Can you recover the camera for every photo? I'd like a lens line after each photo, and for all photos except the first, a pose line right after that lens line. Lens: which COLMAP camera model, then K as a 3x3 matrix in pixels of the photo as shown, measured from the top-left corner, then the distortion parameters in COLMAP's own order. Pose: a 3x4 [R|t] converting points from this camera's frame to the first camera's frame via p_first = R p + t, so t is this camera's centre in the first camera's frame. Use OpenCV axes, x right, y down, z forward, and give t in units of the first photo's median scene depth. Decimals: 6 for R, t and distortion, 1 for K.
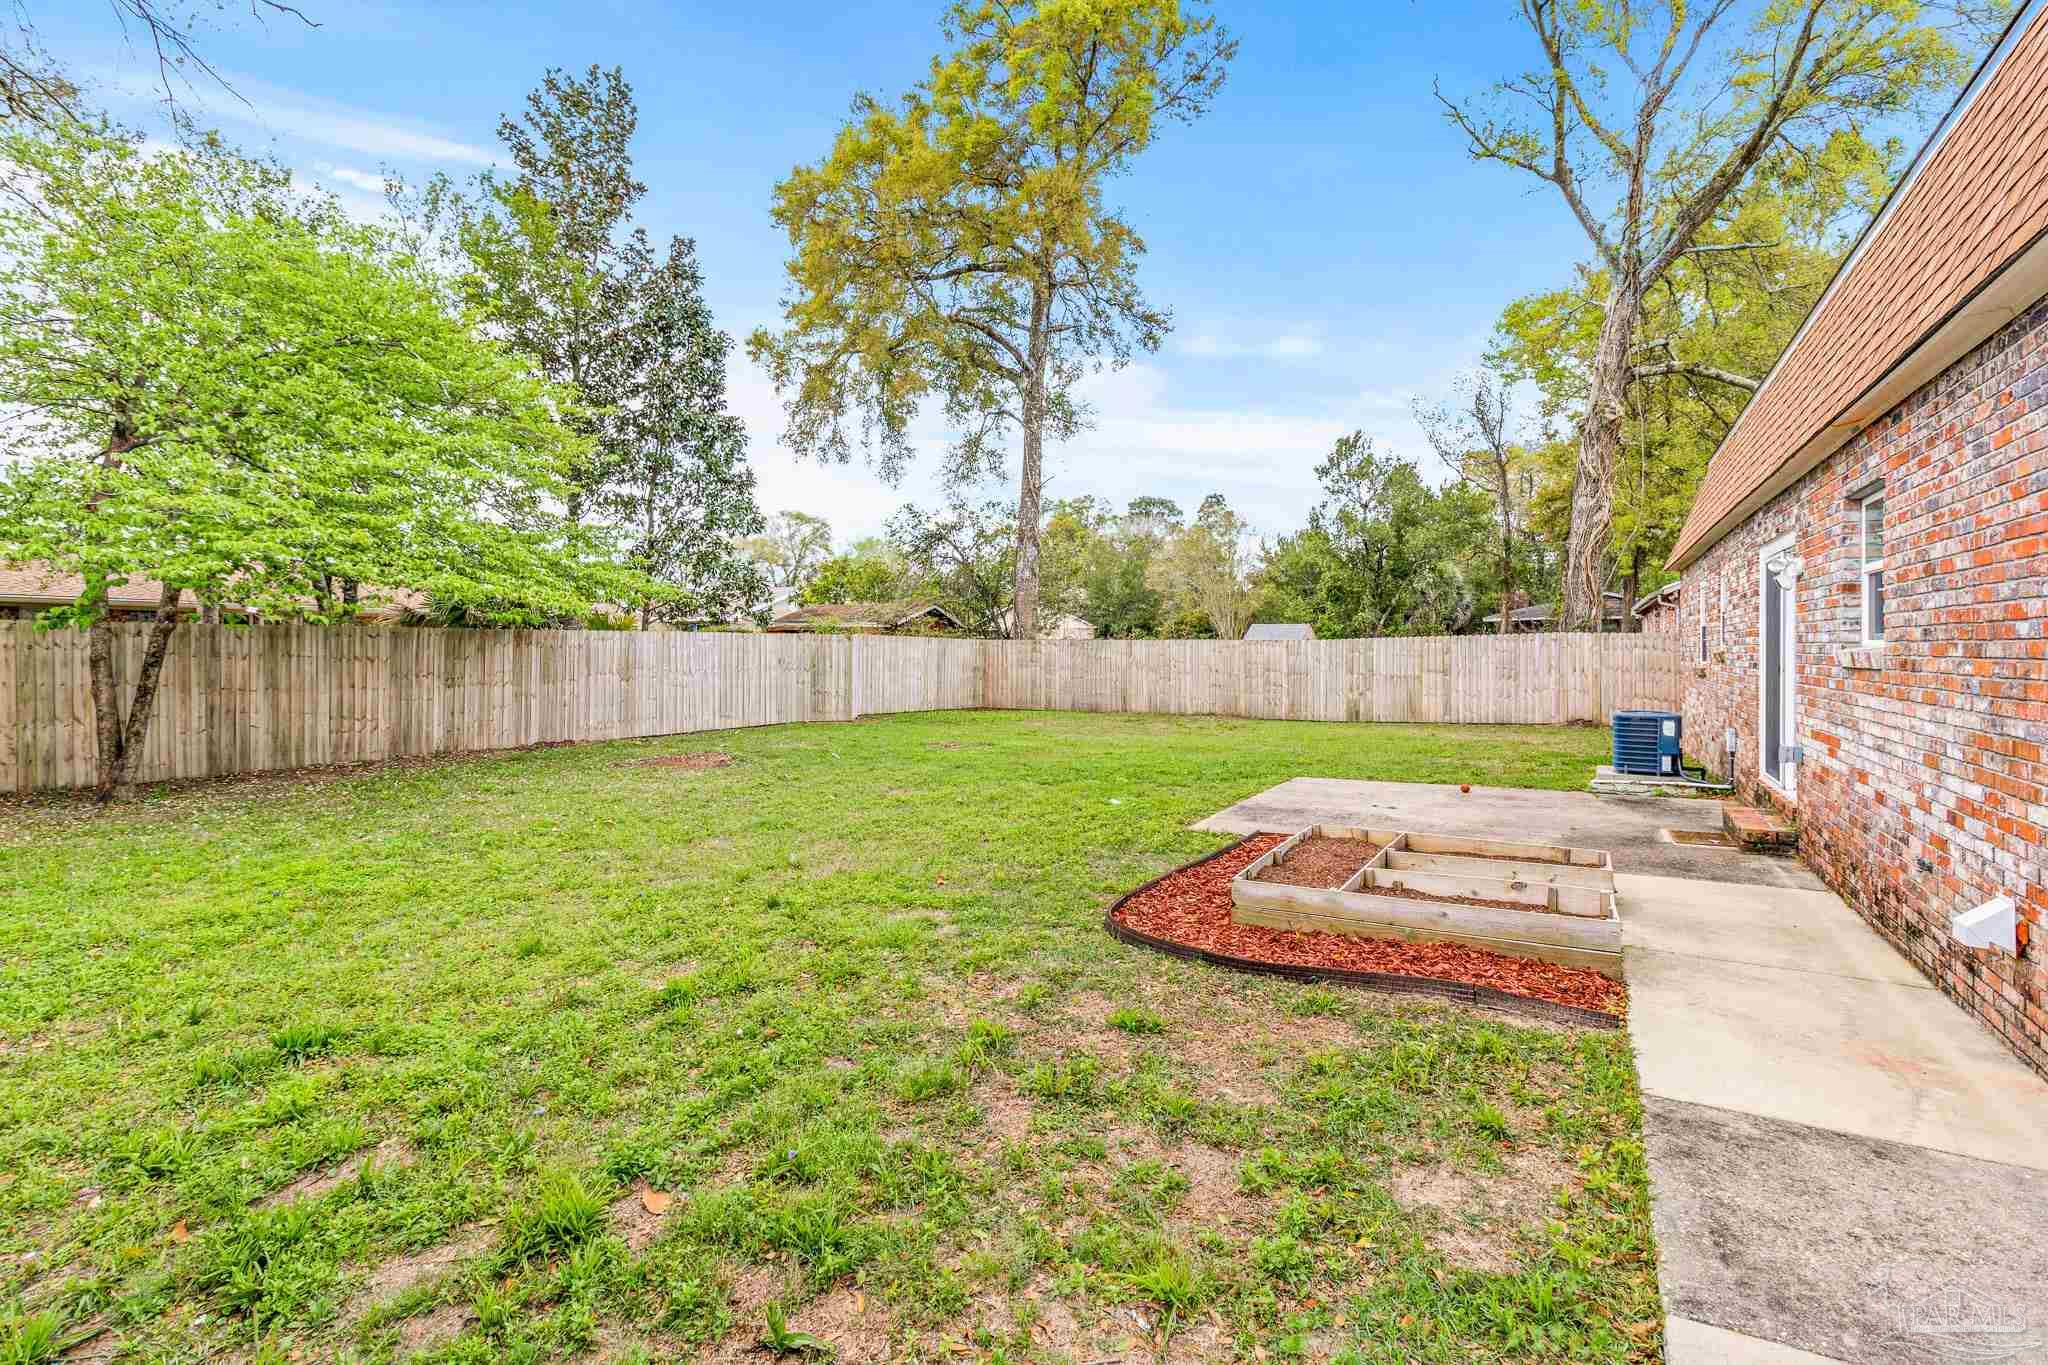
lens RADIAL K [[958.9, 0, 1031.1], [0, 958.9, 642.5], [0, 0, 1]] dist [-0.002154, 0.001008]
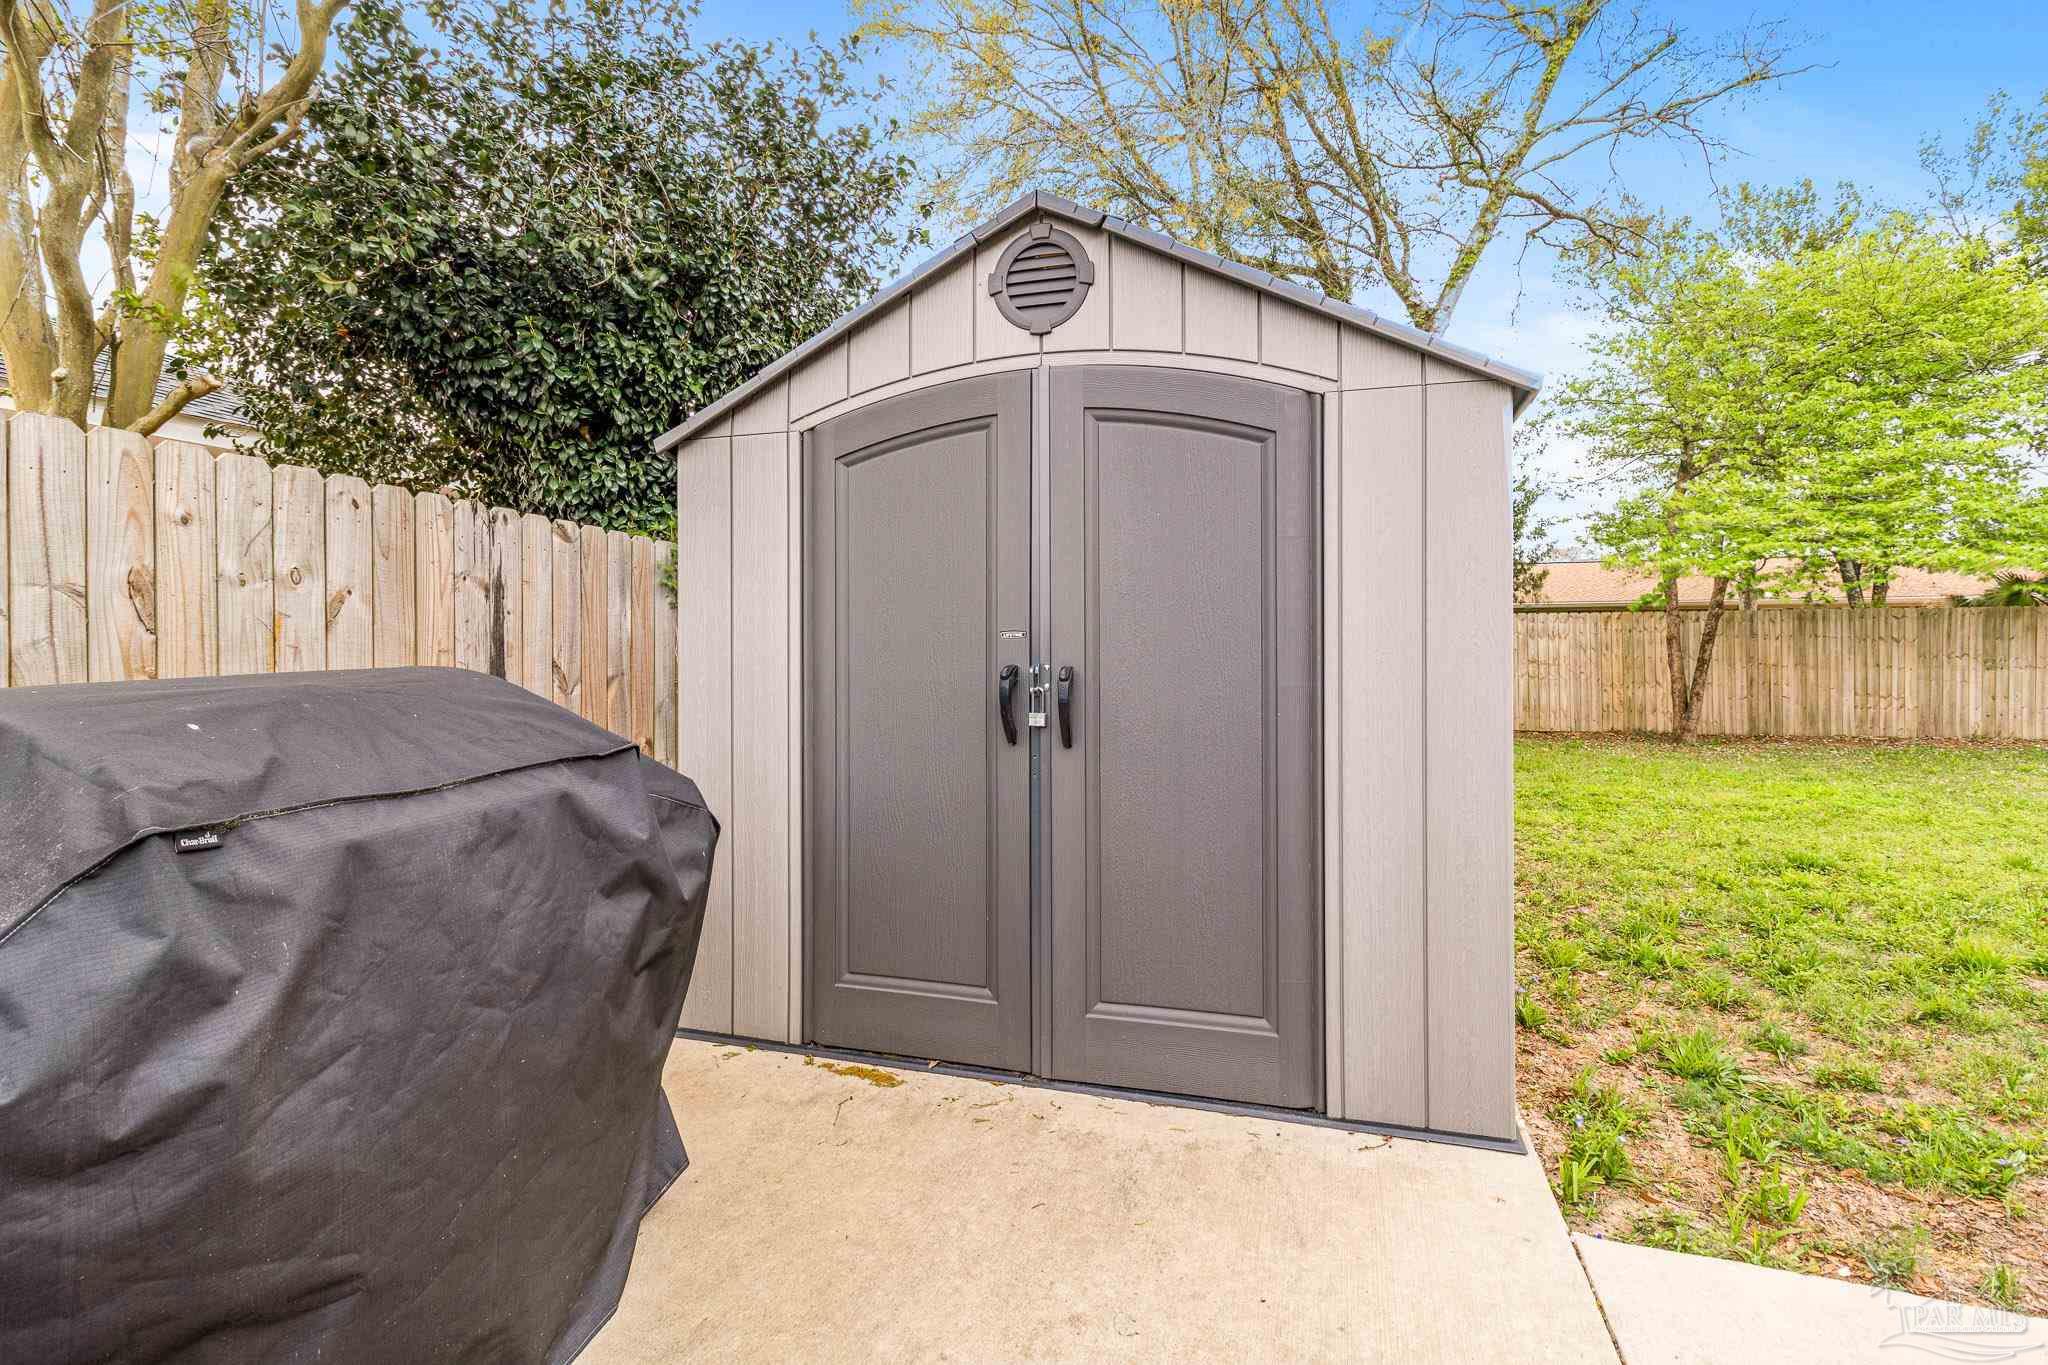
lens RADIAL K [[958.9, 0, 1034.9], [0, 958.9, 647.7], [0, 0, 1]] dist [-0.002154, 0.001008]
pose [[0.218080, -0.002828, -0.975927, 0.136187], [0.010410, 0.999946, -0.000572, 0.018954], [0.975875, -0.010034, 0.218098, -0.155976]]
